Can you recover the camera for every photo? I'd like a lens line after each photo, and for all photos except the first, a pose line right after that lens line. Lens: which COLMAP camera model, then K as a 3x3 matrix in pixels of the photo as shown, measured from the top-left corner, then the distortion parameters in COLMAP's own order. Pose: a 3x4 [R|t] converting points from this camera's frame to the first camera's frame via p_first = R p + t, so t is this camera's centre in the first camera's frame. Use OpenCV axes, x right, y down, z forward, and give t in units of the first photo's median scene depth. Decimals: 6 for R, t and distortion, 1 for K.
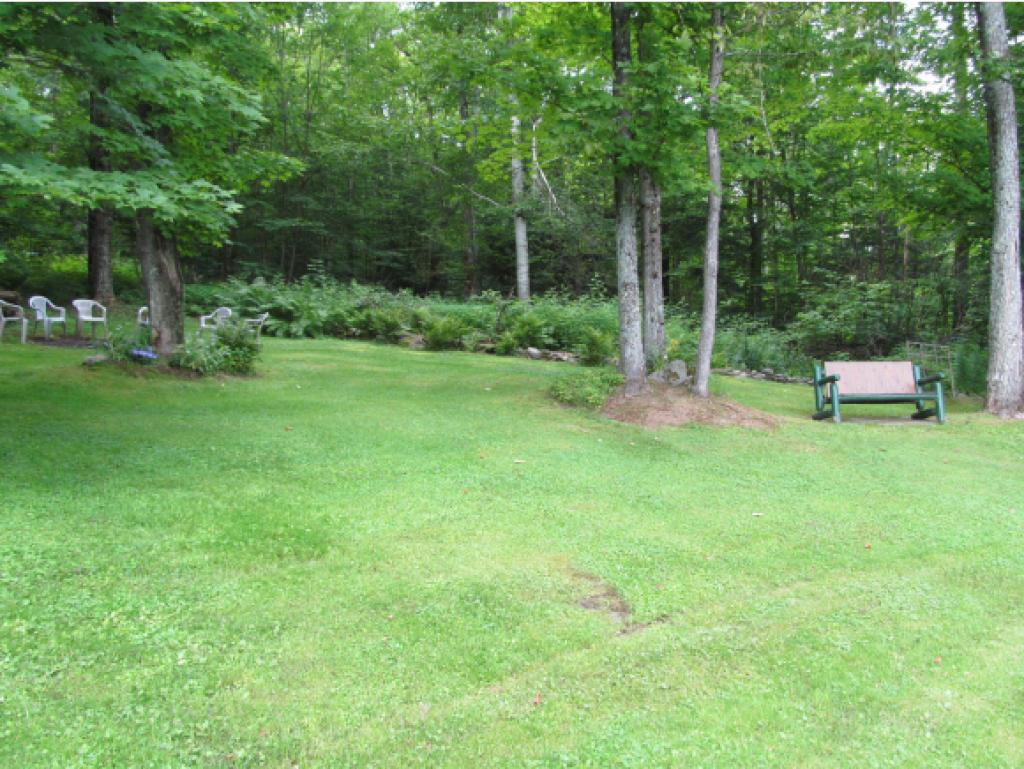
lens RADIAL K [[854.6, 0, 514.4], [0, 854.6, 386.2], [0, 0, 1]] dist [-0.064112, 0.038918]
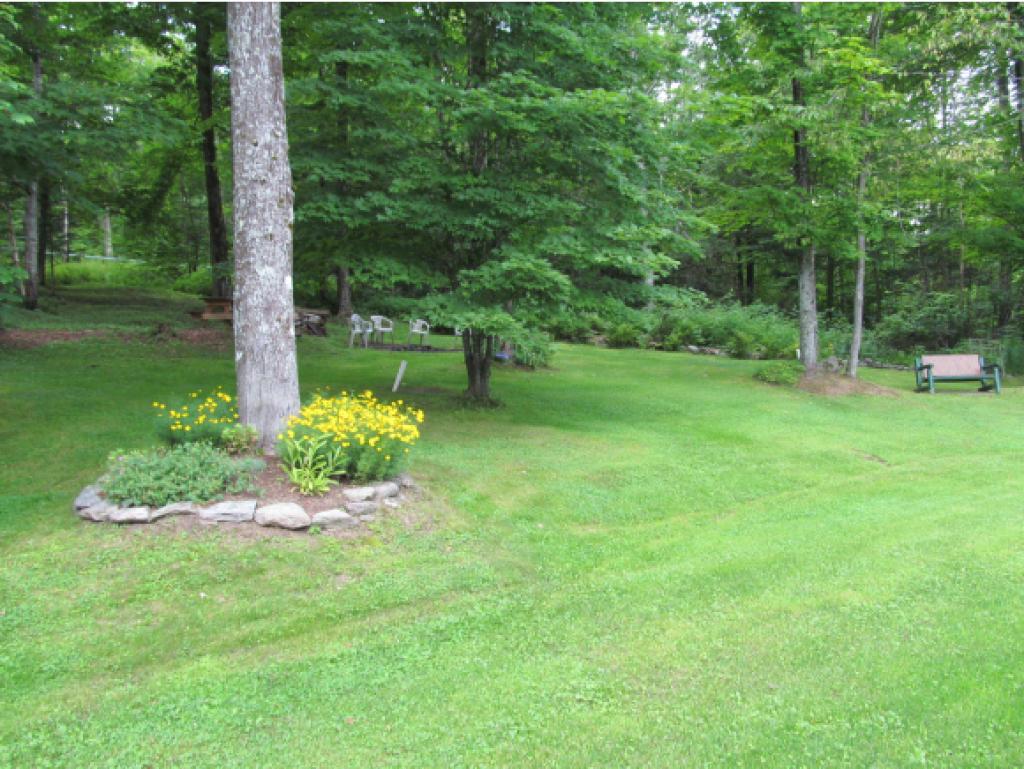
lens RADIAL K [[854.6, 0, 509.8], [0, 854.6, 382.8], [0, 0, 1]] dist [-0.064112, 0.038918]
pose [[0.999036, -0.011691, -0.042311, -0.277415], [0.012119, 0.999878, 0.009876, -0.002413], [0.042190, -0.010379, 0.999056, -0.497543]]
